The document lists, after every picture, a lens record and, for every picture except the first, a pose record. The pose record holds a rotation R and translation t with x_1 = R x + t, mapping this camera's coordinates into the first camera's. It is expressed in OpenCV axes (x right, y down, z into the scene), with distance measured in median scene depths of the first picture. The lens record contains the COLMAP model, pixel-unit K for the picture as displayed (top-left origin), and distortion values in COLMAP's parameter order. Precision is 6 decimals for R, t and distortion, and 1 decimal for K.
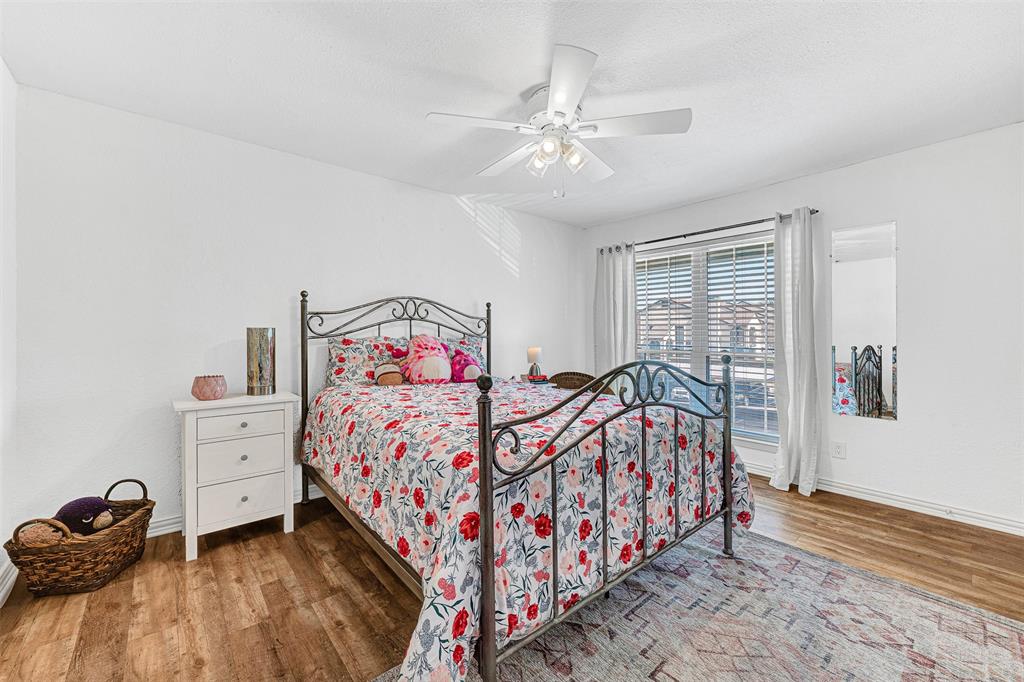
lens RADIAL K [[410.0, 0, 509.1], [0, 410.0, 332.2], [0, 0, 1]] dist [-0.001442, -0.000161]
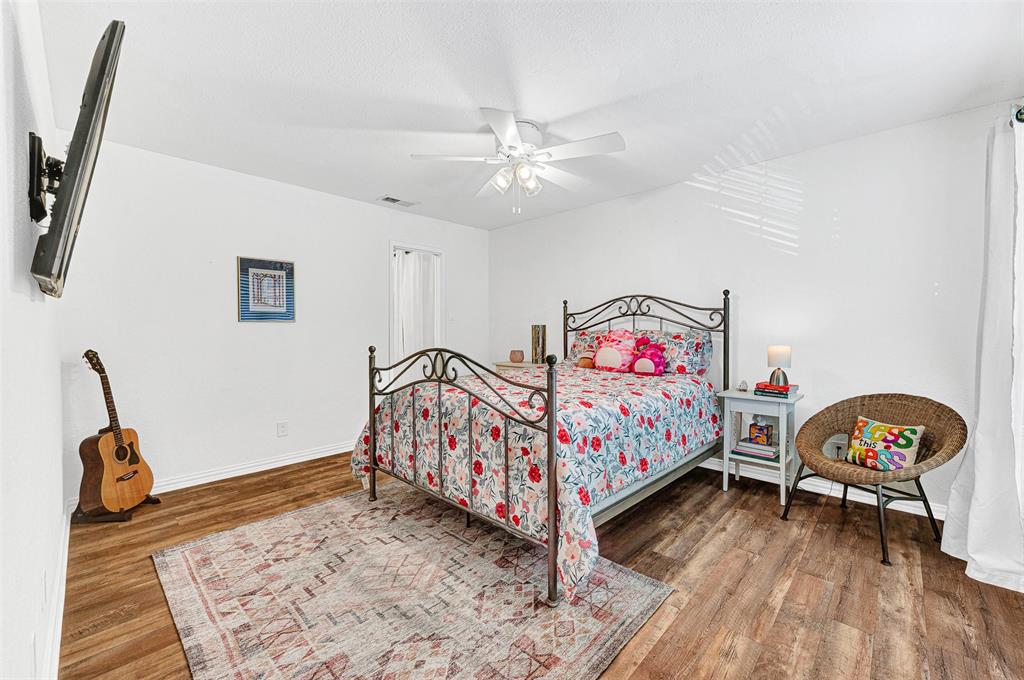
lens RADIAL K [[410.9, 0, 512.7], [0, 410.9, 330.5], [0, 0, 1]] dist [-0.000380, 0.000054]
pose [[0.100466, 0.002912, -0.994936, 0.999890], [0.010253, 0.999940, 0.003962, 0.004271], [0.994888, -0.010600, 0.100430, 0.645573]]
